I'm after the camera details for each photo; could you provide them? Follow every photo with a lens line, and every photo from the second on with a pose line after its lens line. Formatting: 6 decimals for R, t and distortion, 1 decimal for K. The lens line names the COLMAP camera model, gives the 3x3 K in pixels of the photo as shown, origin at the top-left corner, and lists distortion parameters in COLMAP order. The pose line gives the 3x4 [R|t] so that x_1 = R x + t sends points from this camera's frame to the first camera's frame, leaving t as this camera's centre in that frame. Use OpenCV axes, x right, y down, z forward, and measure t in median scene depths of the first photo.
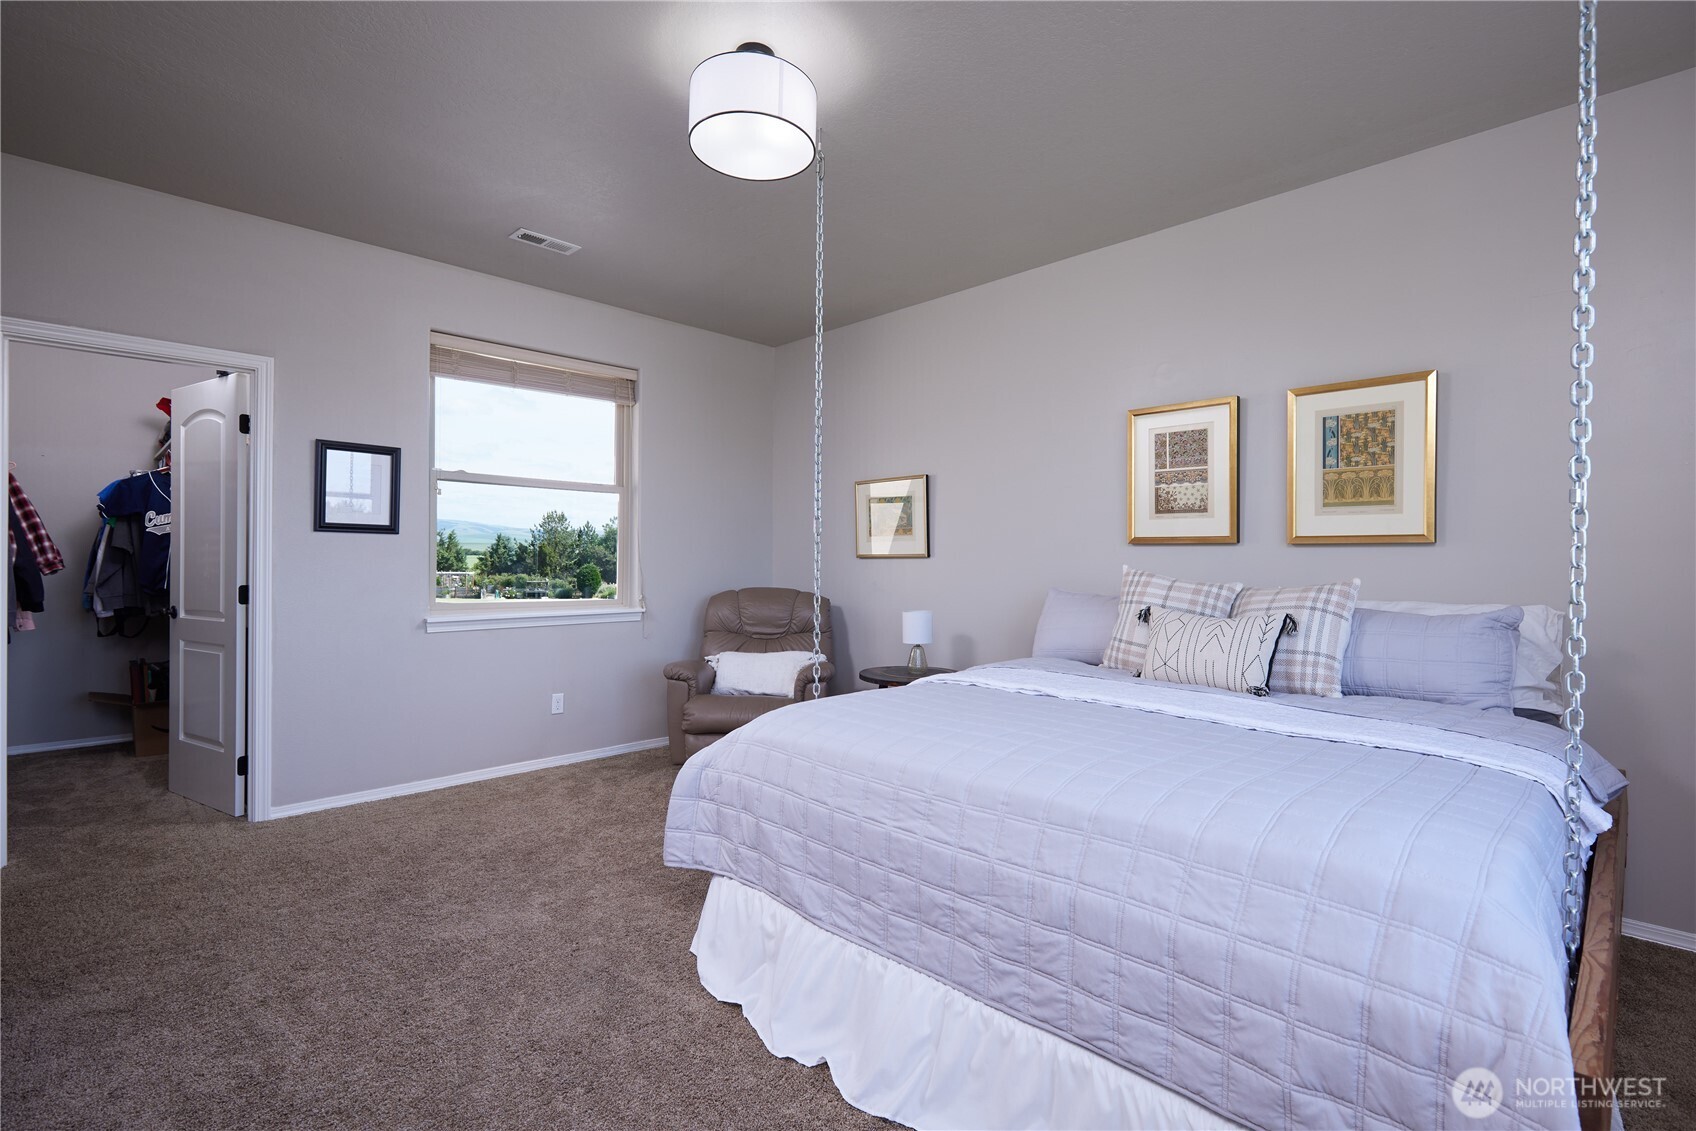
lens RADIAL K [[775.1, 0, 848.0], [0, 775.1, 565.5], [0, 0, 1]] dist [0.001329, 0.000050]
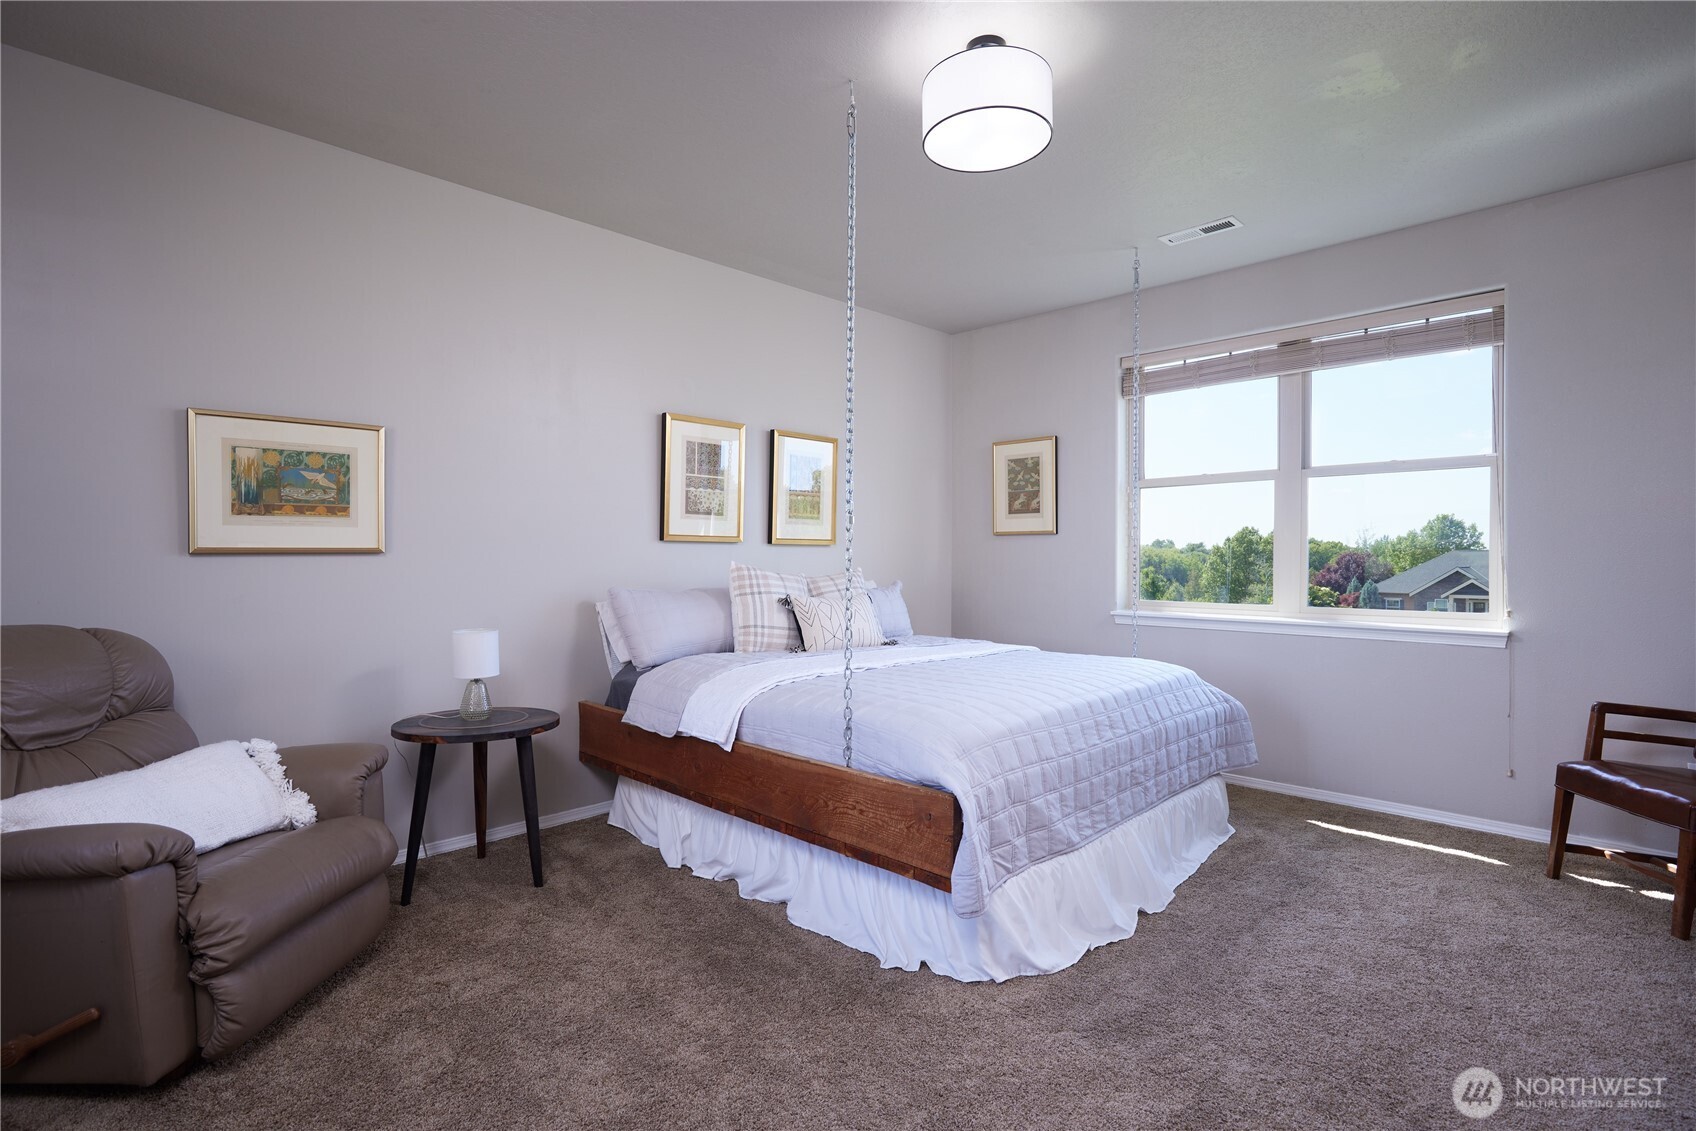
lens RADIAL K [[838.5, 0, 848.0], [0, 838.5, 565.5], [0, 0, 1]] dist [-0.000332, -0.000621]
pose [[0.002532, -0.015278, 0.999880, -0.847037], [0.009497, 0.999839, 0.015253, -0.010937], [-0.999952, 0.009457, 0.002676, 0.834880]]
